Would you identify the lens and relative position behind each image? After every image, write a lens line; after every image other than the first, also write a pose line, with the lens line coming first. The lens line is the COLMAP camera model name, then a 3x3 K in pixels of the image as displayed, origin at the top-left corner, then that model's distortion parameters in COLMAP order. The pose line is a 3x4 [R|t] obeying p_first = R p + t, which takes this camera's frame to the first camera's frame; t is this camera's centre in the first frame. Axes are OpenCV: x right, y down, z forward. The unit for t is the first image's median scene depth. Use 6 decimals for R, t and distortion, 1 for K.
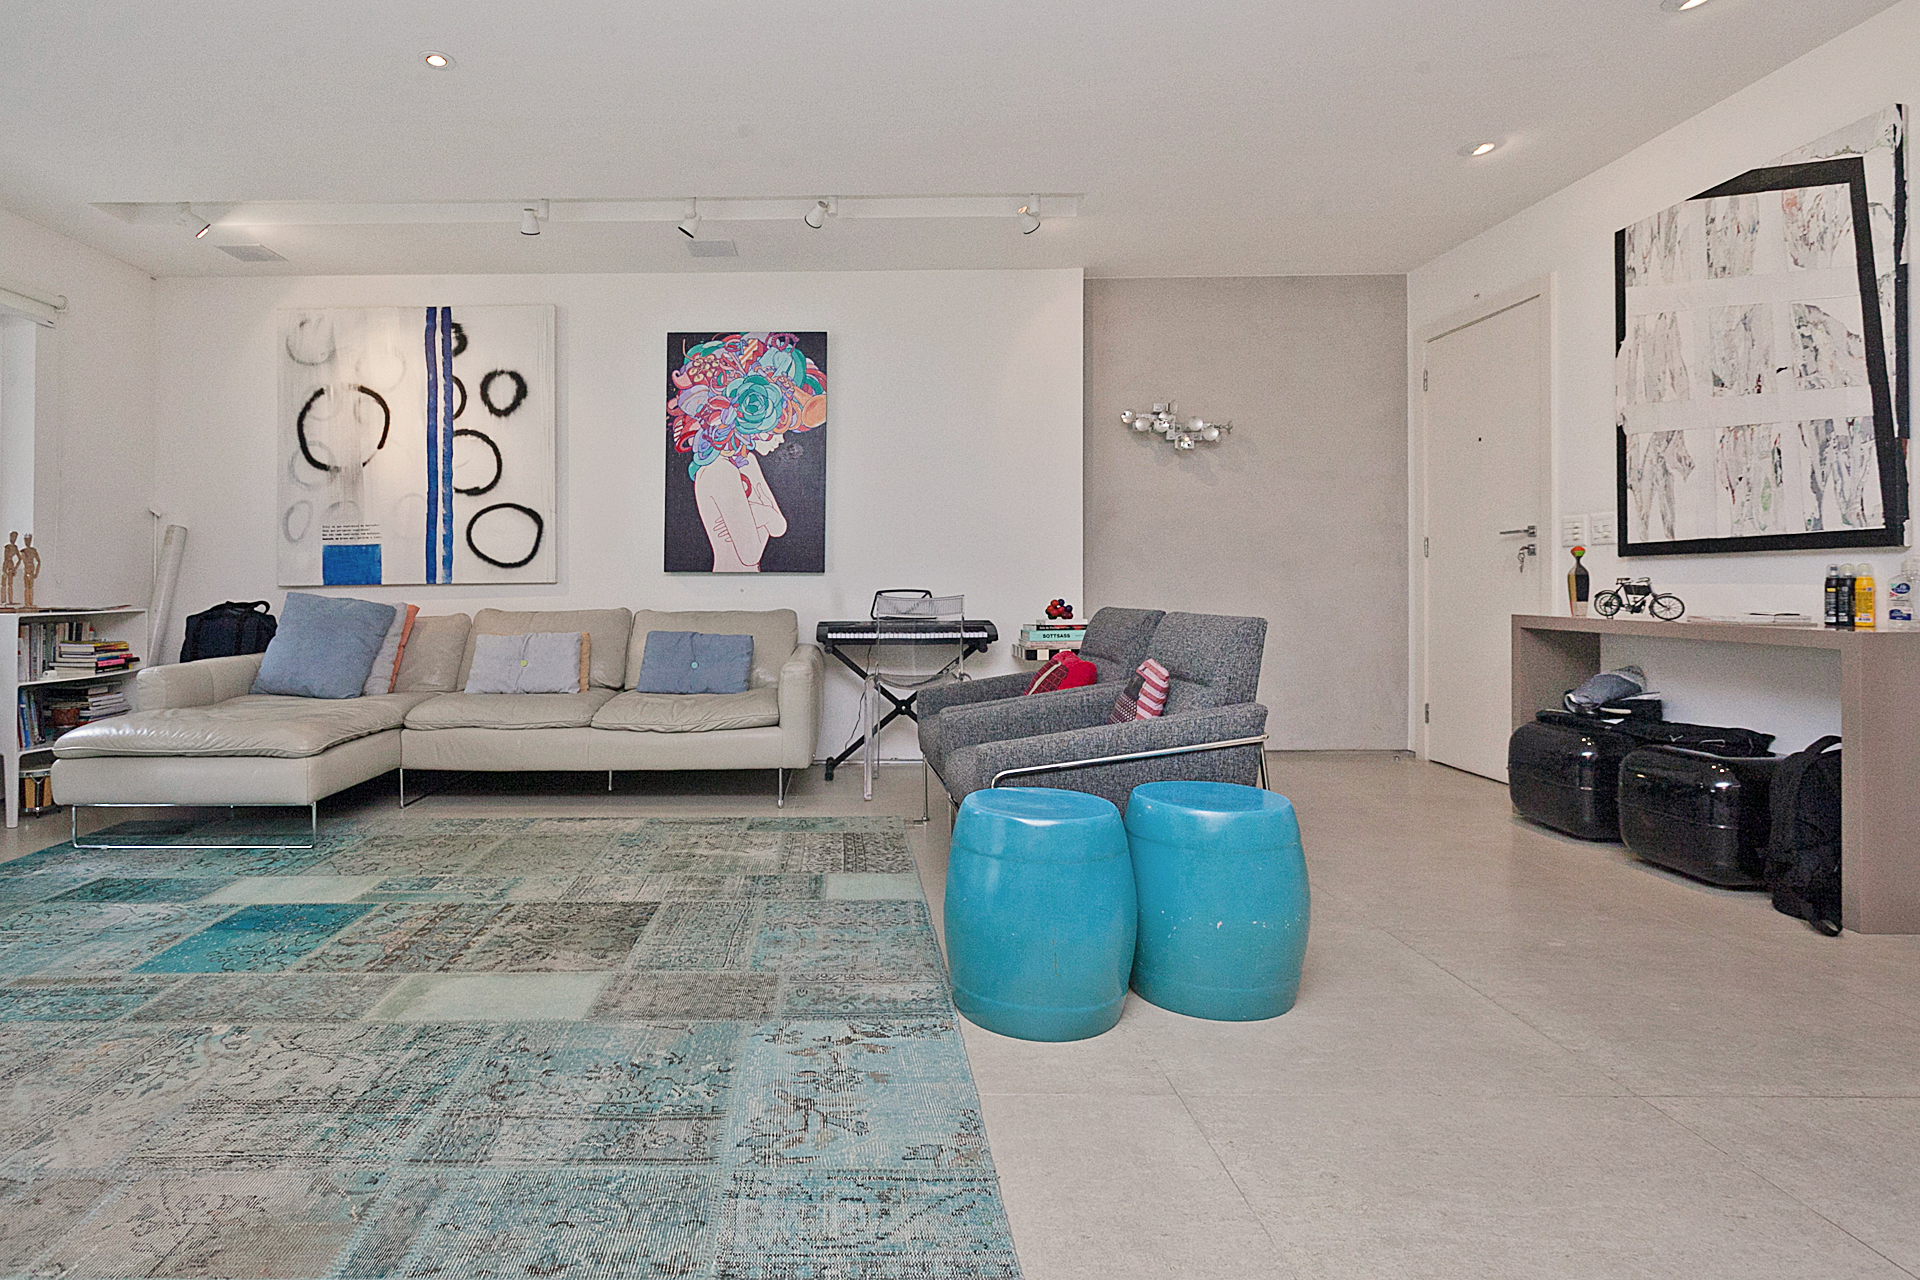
lens RADIAL K [[968.8, 0, 833.9], [0, 968.8, 560.0], [0, 0, 1]] dist [0.000116, 0.003061]
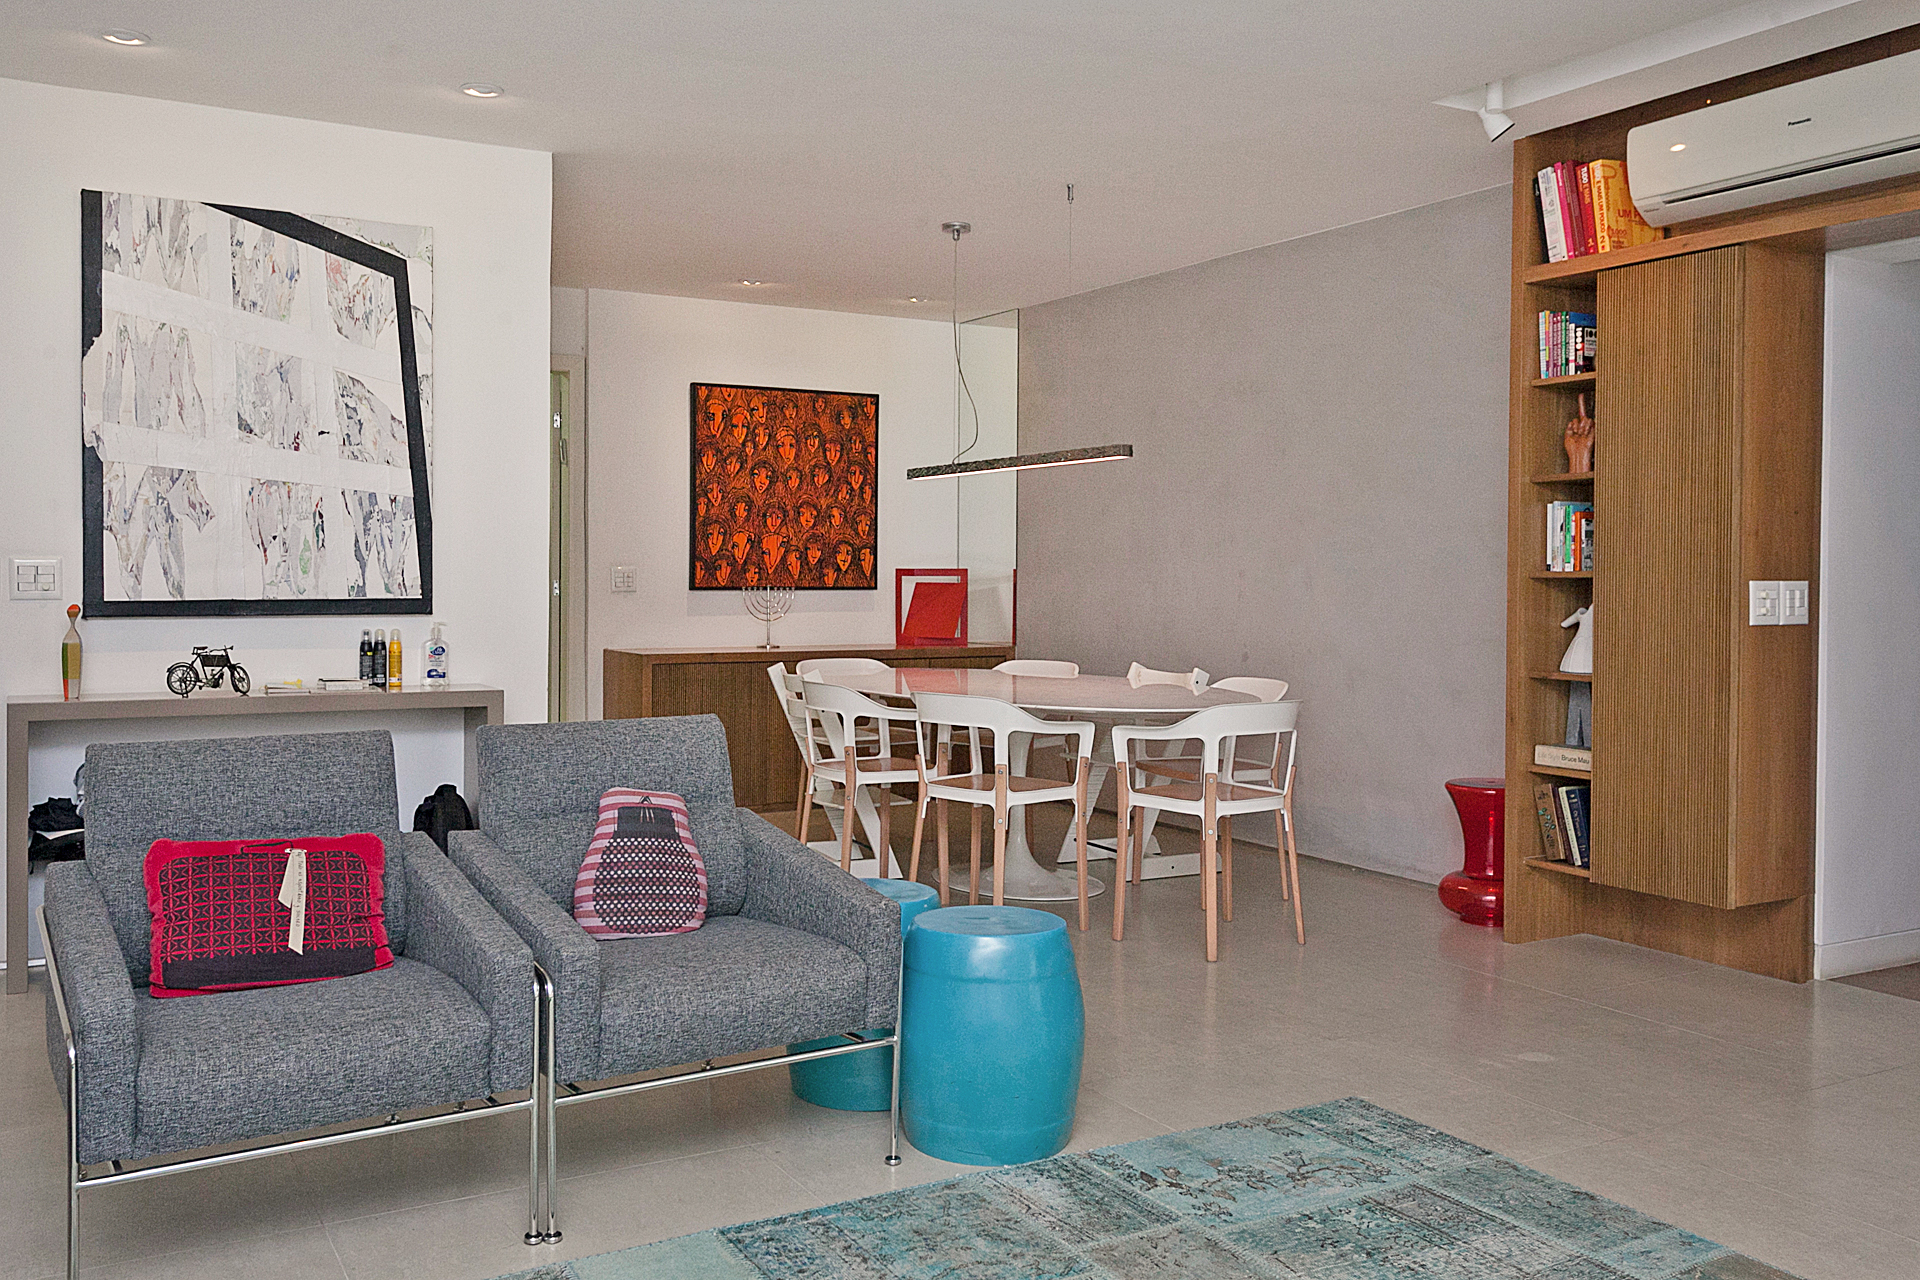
lens RADIAL K [[1627.9, 0, 966.5], [0, 1627.9, 581.9], [0, 0, 1]] dist [0.004596, 0.004976]
pose [[-0.520619, -0.004883, 0.853775, -0.690277], [-0.026382, 0.999598, -0.010371, -0.037935], [-0.853382, -0.027924, -0.520538, 1.132084]]
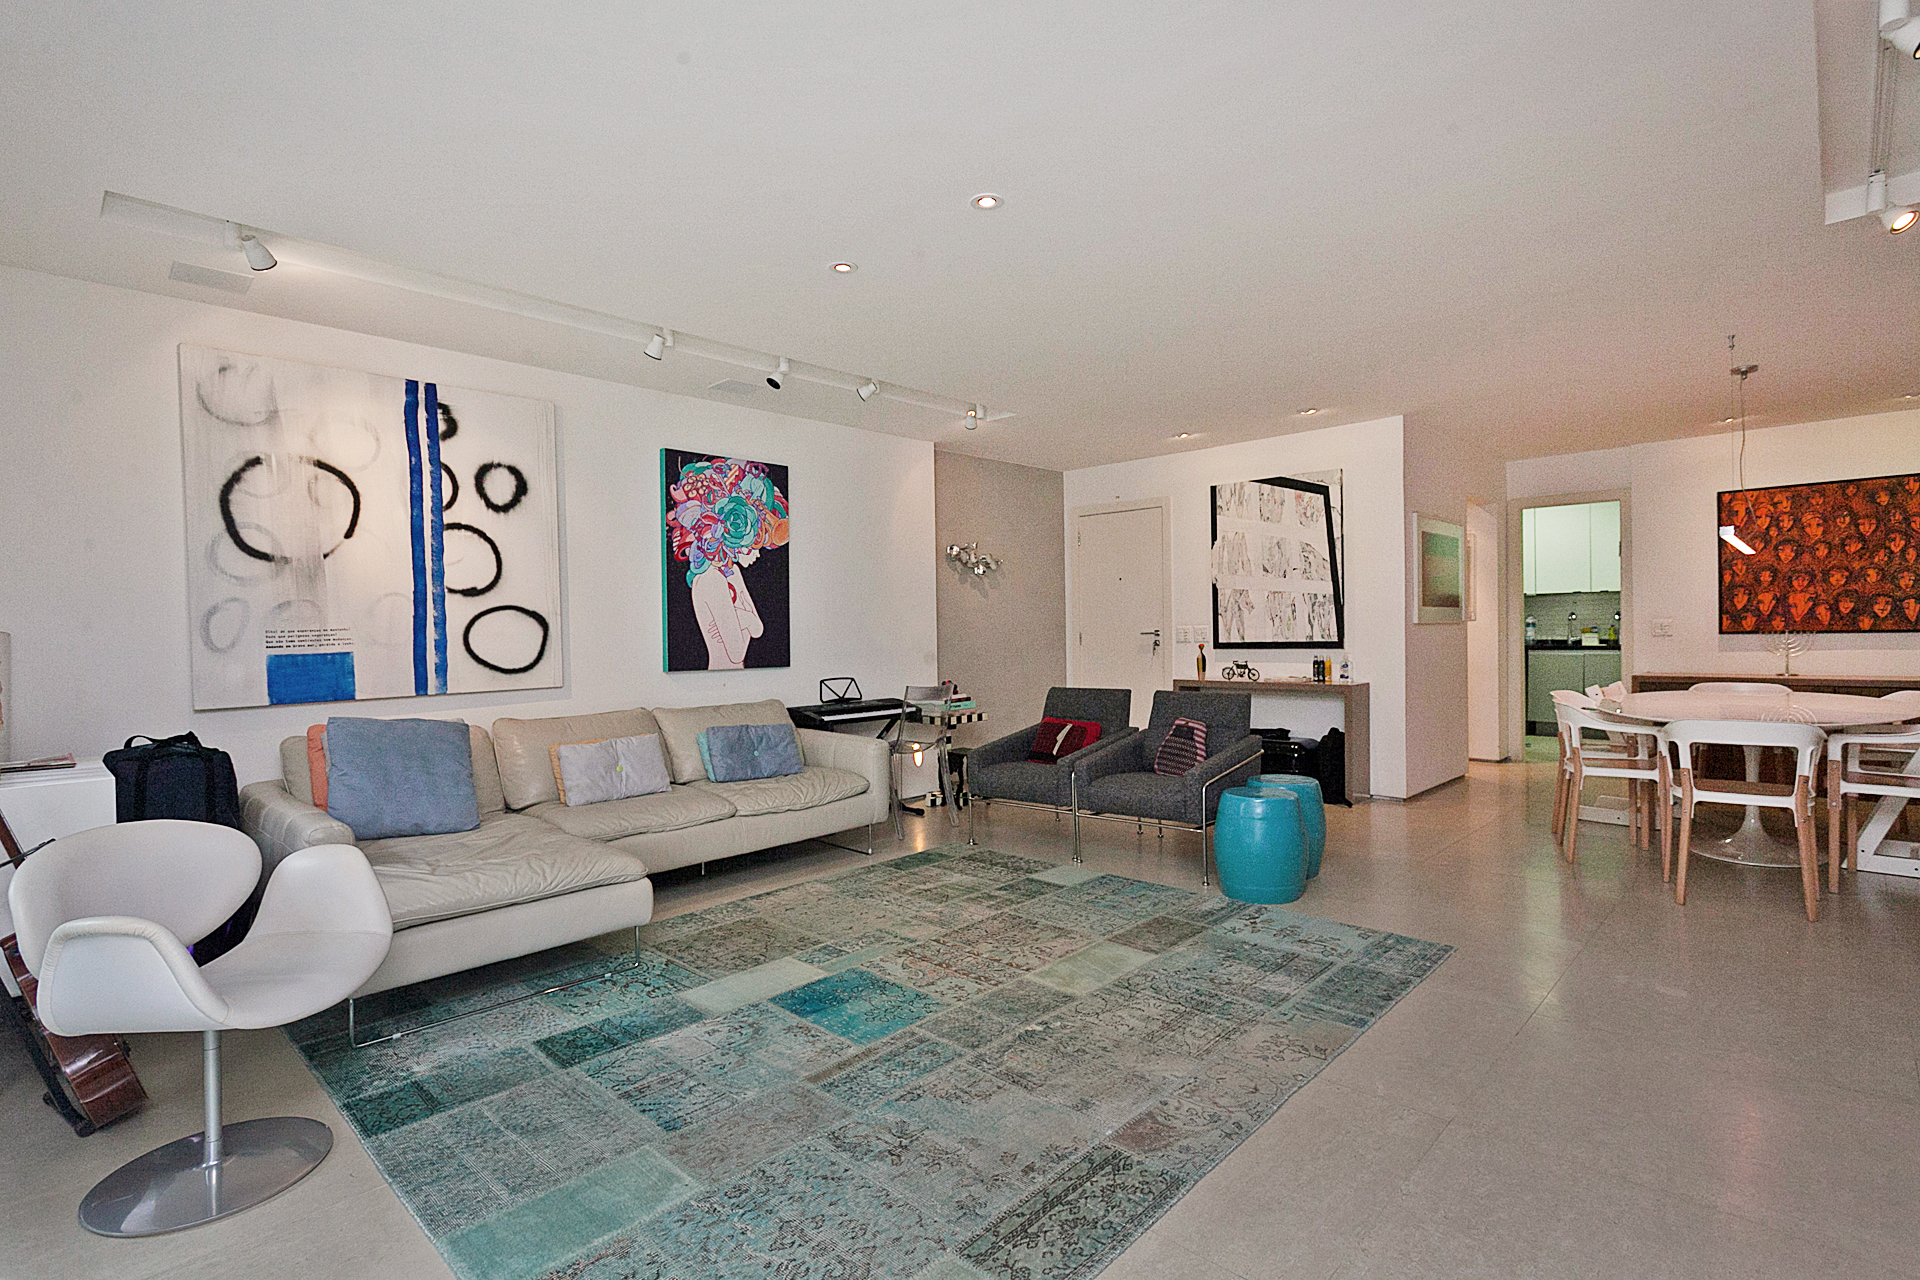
lens RADIAL K [[913.2, 0, 960.7], [0, 913.2, 630.0], [0, 0, 1]] dist [-0.007993, 0.006386]
pose [[0.679959, -0.007504, 0.733212, -0.983386], [-0.003850, 0.999897, 0.013804, -0.069297], [-0.733240, -0.012209, 0.679860, 0.102404]]
